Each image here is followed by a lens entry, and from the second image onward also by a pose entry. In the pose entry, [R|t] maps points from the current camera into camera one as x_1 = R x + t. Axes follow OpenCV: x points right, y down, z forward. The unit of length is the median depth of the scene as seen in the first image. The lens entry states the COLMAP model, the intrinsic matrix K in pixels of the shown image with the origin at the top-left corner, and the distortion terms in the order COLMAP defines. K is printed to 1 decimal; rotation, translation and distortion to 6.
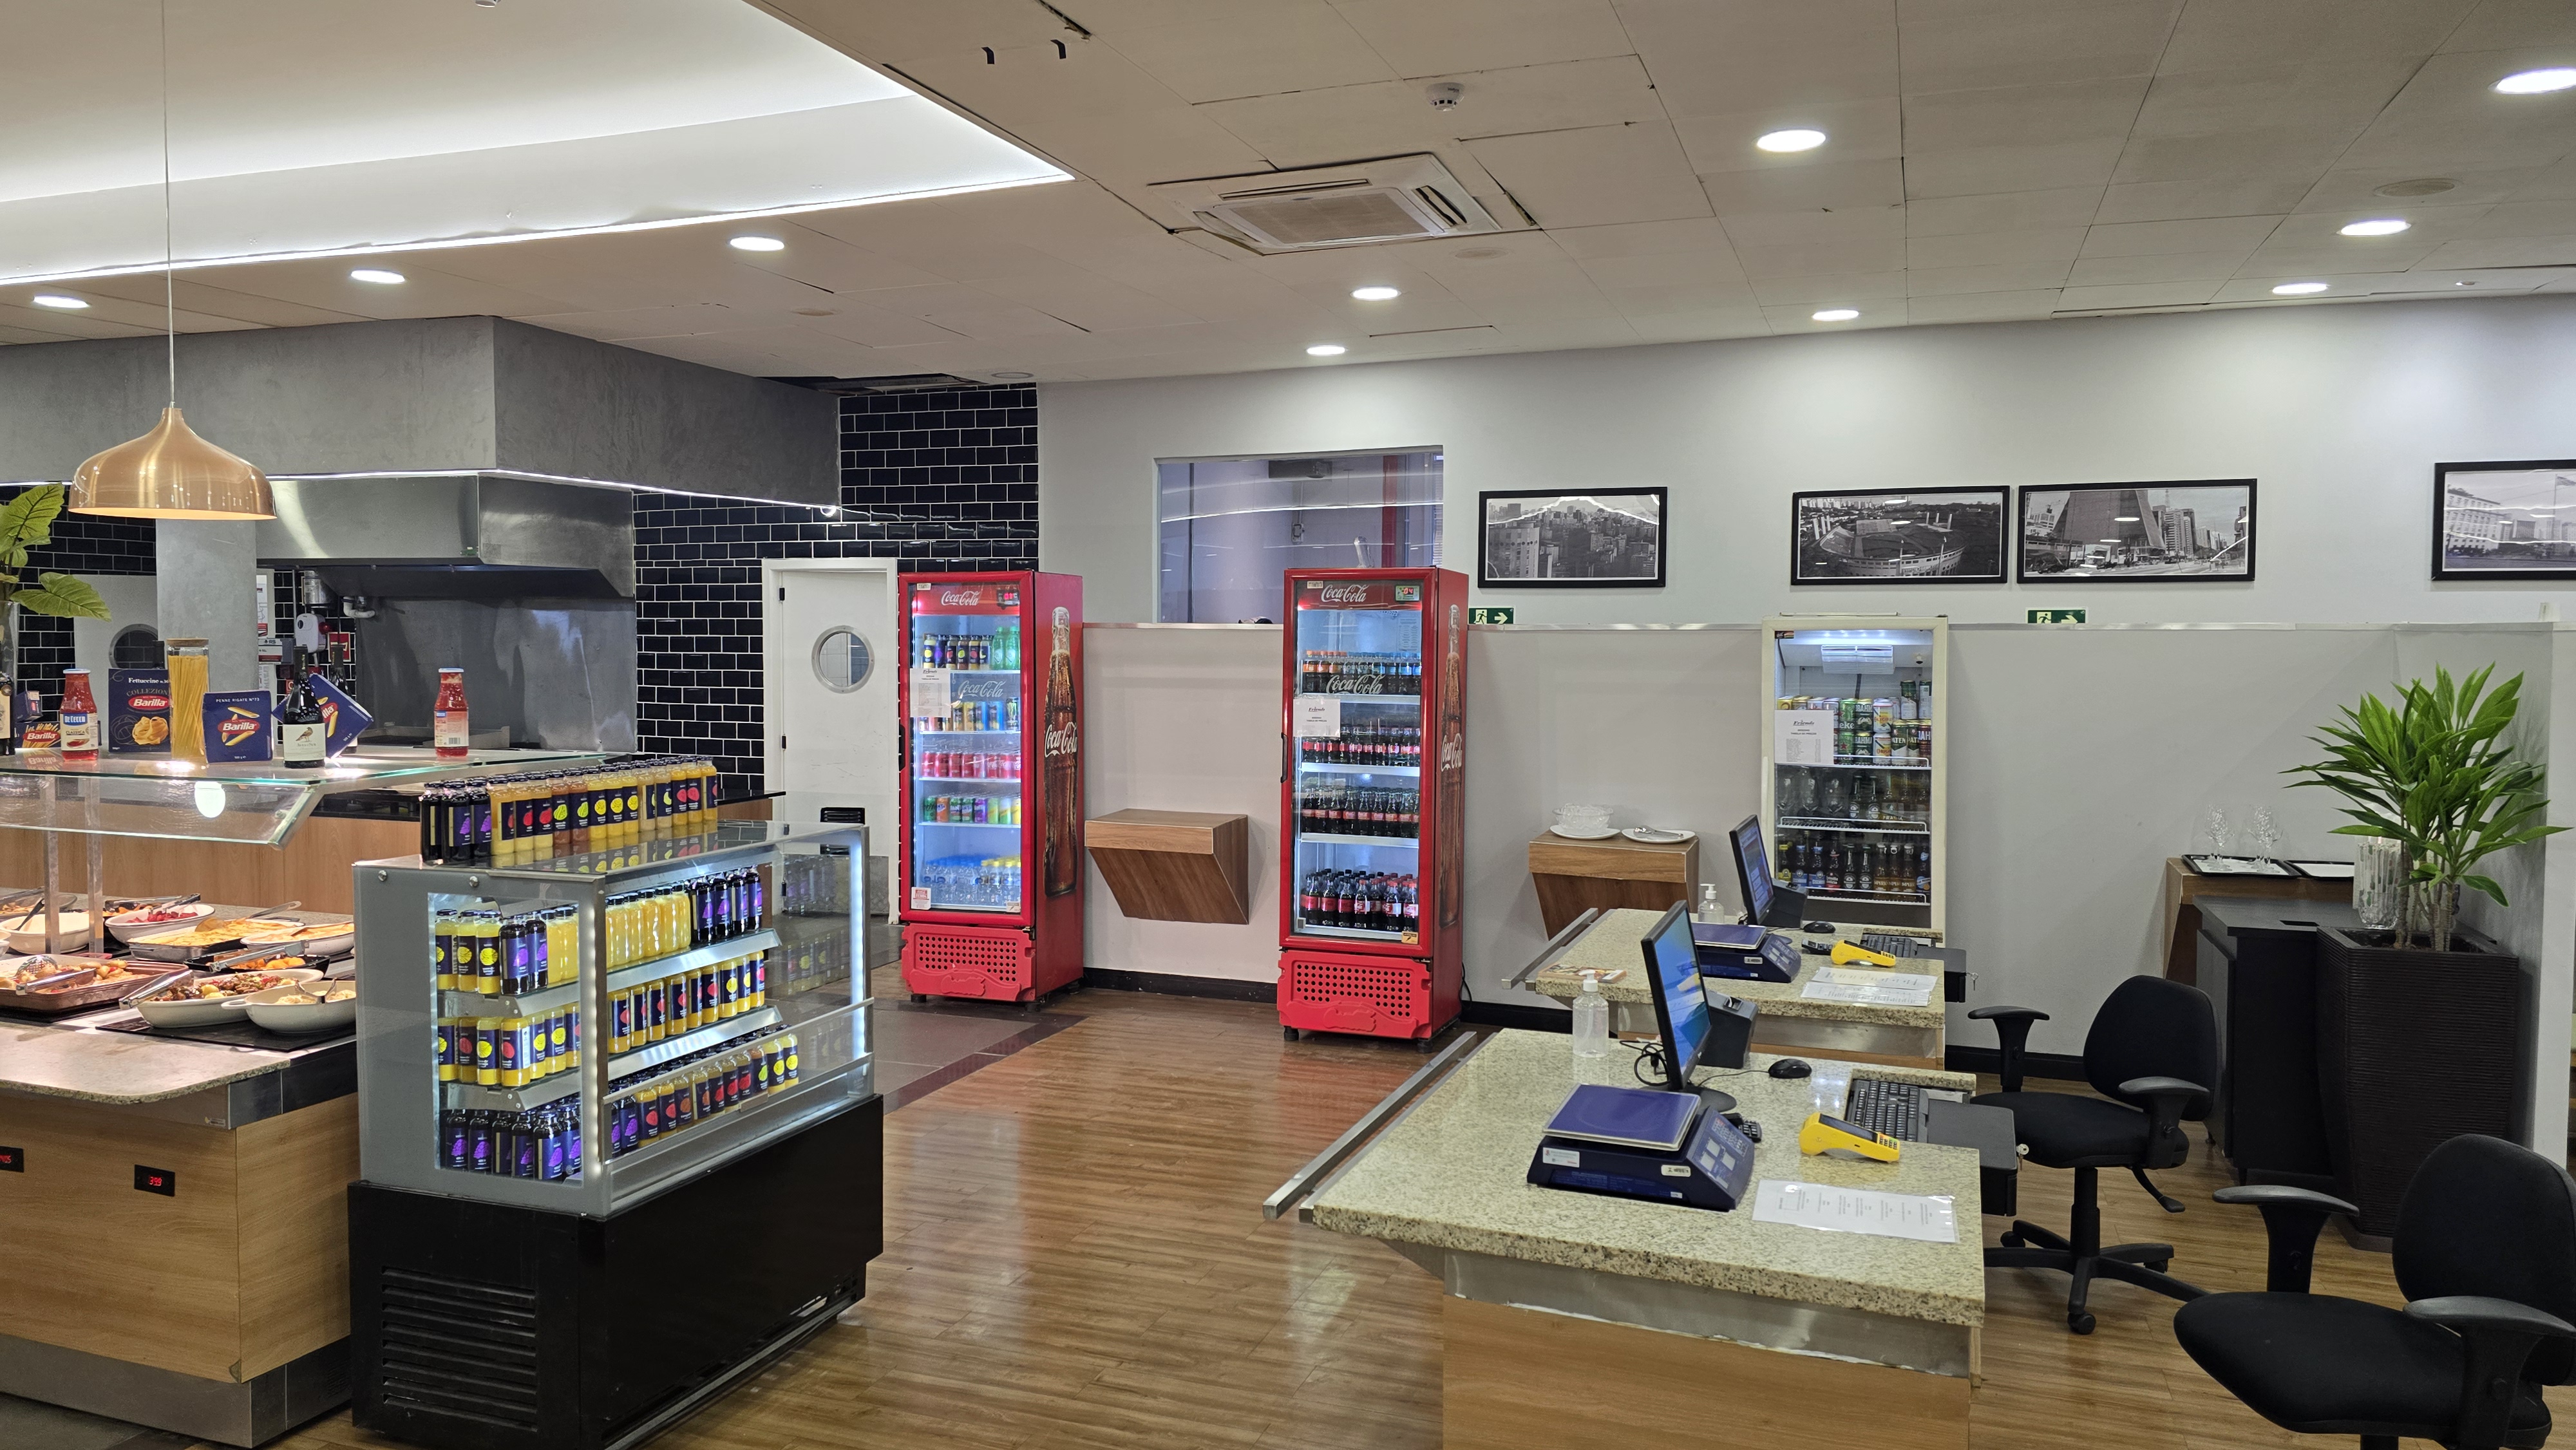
lens RADIAL K [[1690.3, 0, 1278.4], [0, 1690.3, 721.9], [0, 0, 1]] dist [0.033558, -0.004409]
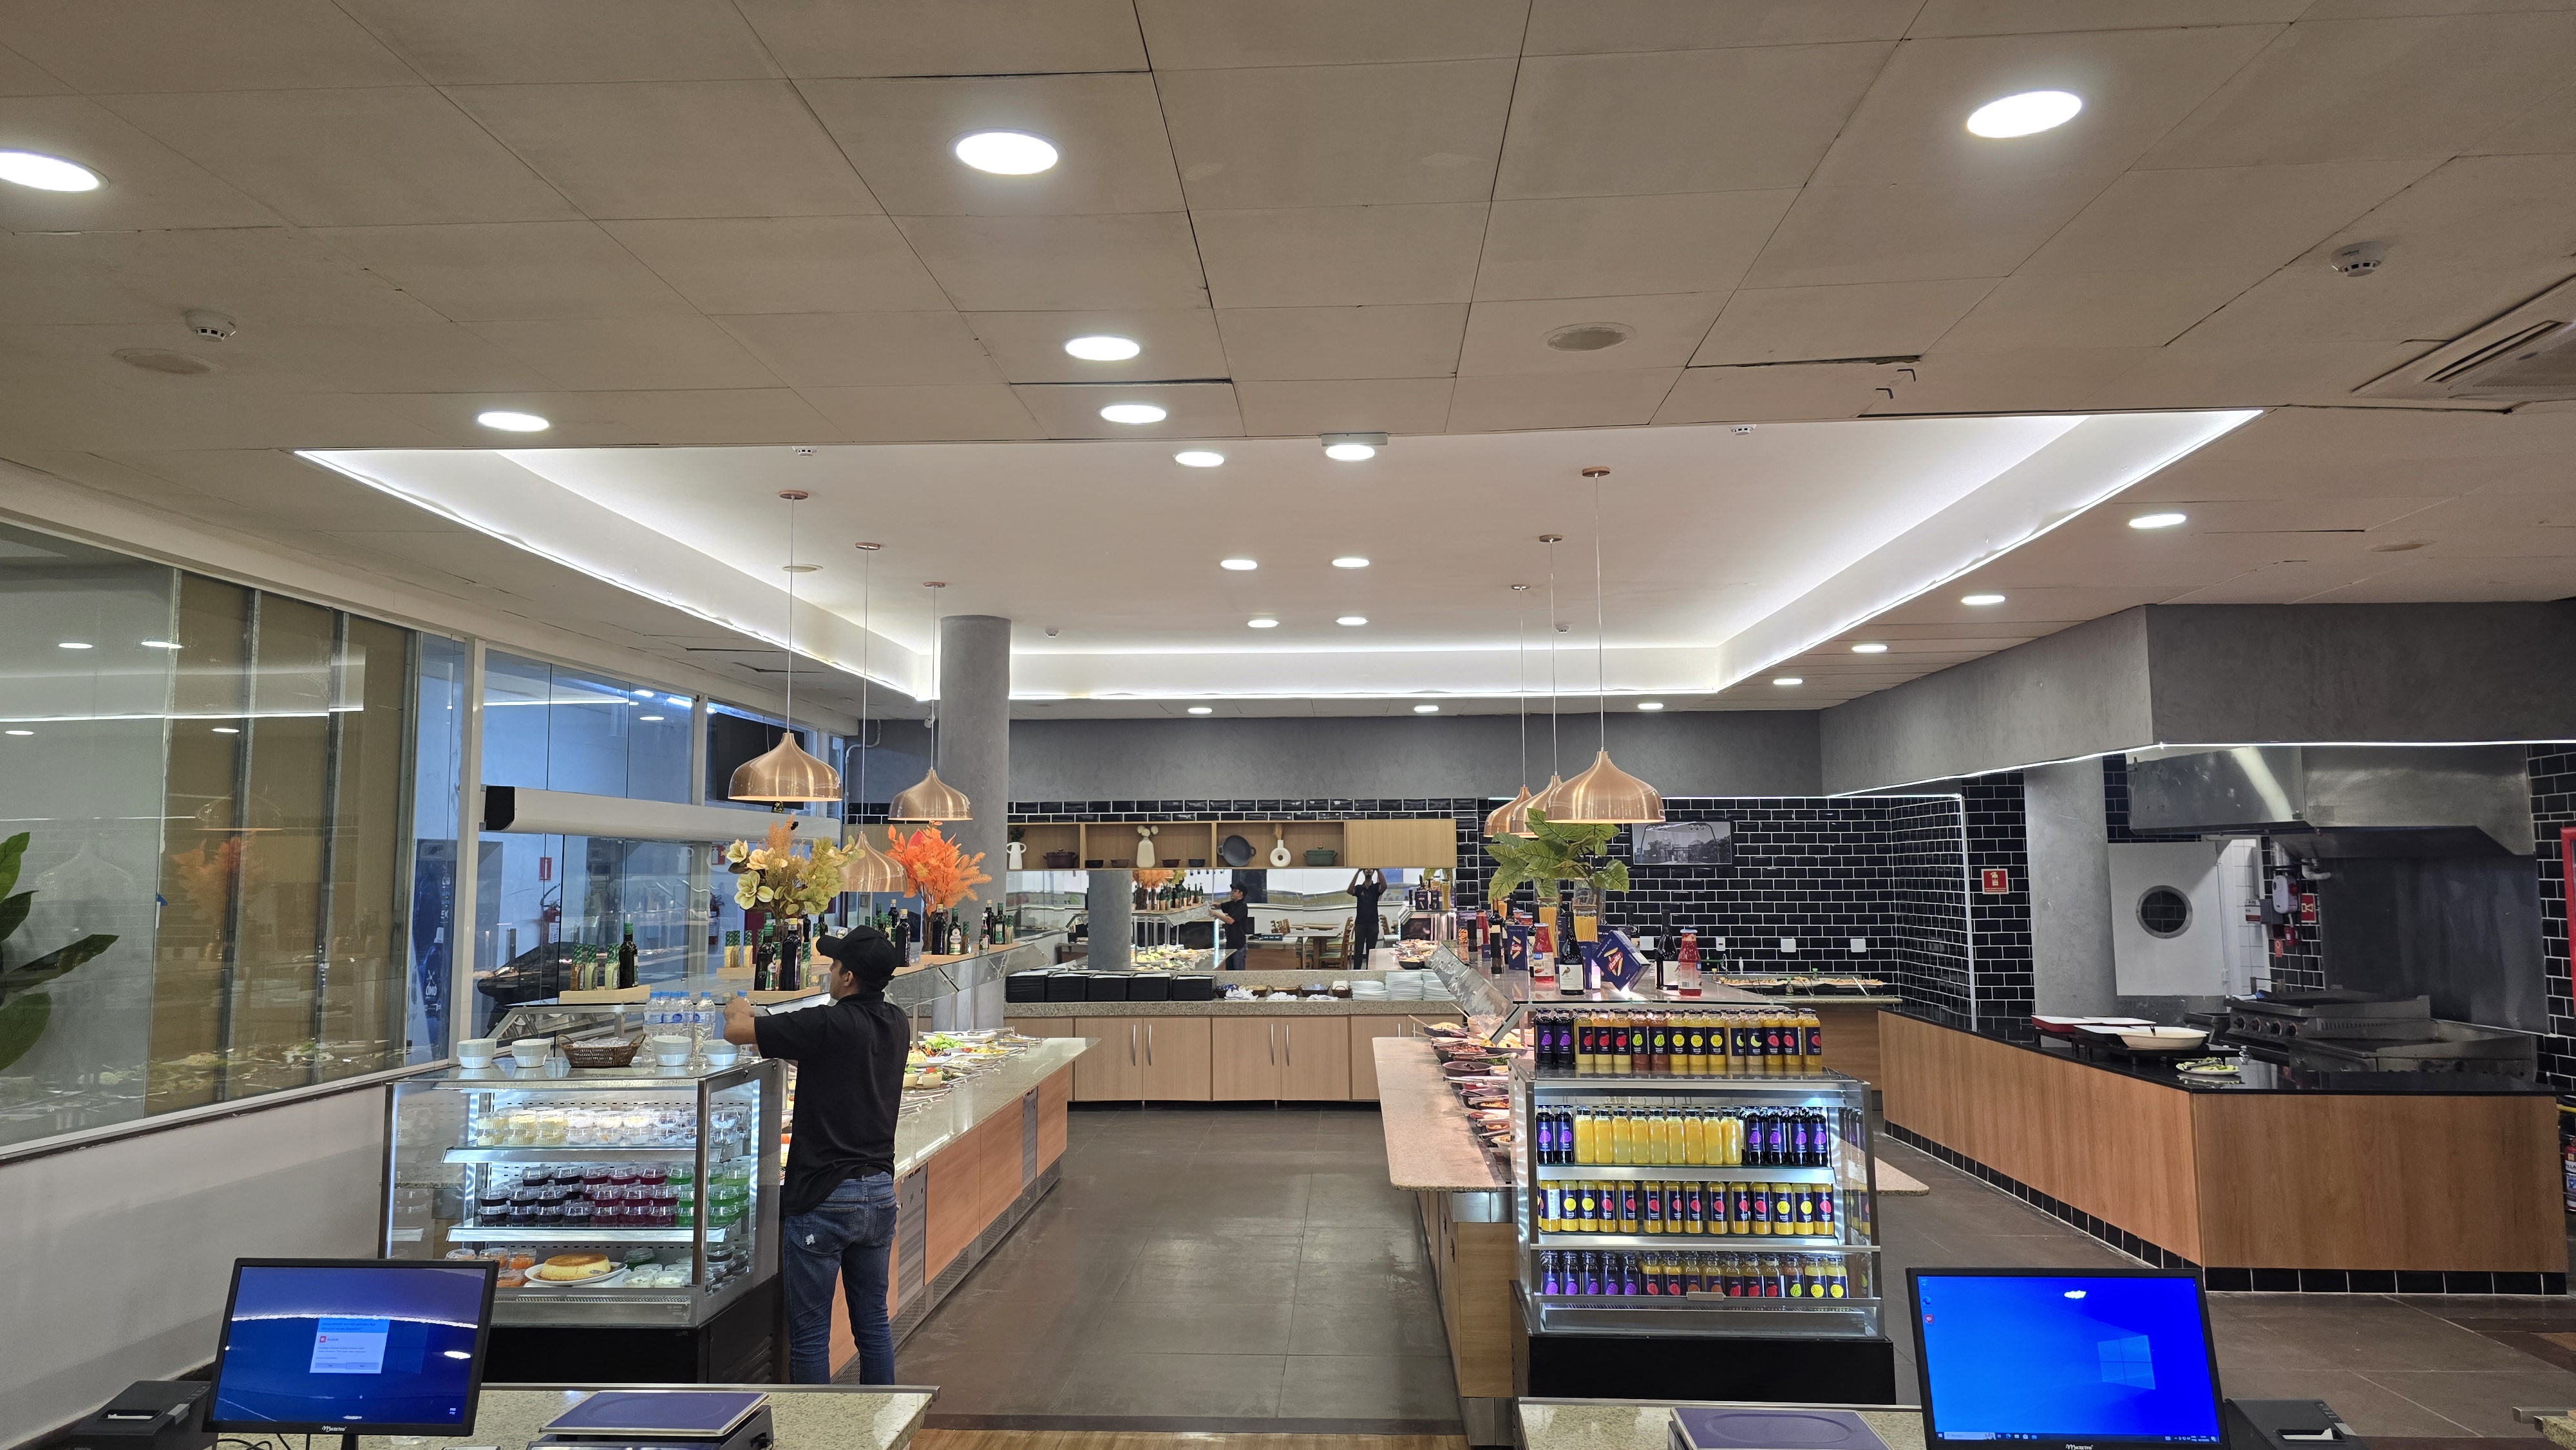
lens RADIAL K [[1690.3, 0, 1263.0], [0, 1690.3, 715.6], [0, 0, 1]] dist [0.033558, -0.004409]
pose [[0.303031, -0.095299, -0.948204, 0.724025], [-0.048360, 0.992168, -0.115173, -0.030037], [0.951753, 0.080756, 0.296049, 0.282879]]
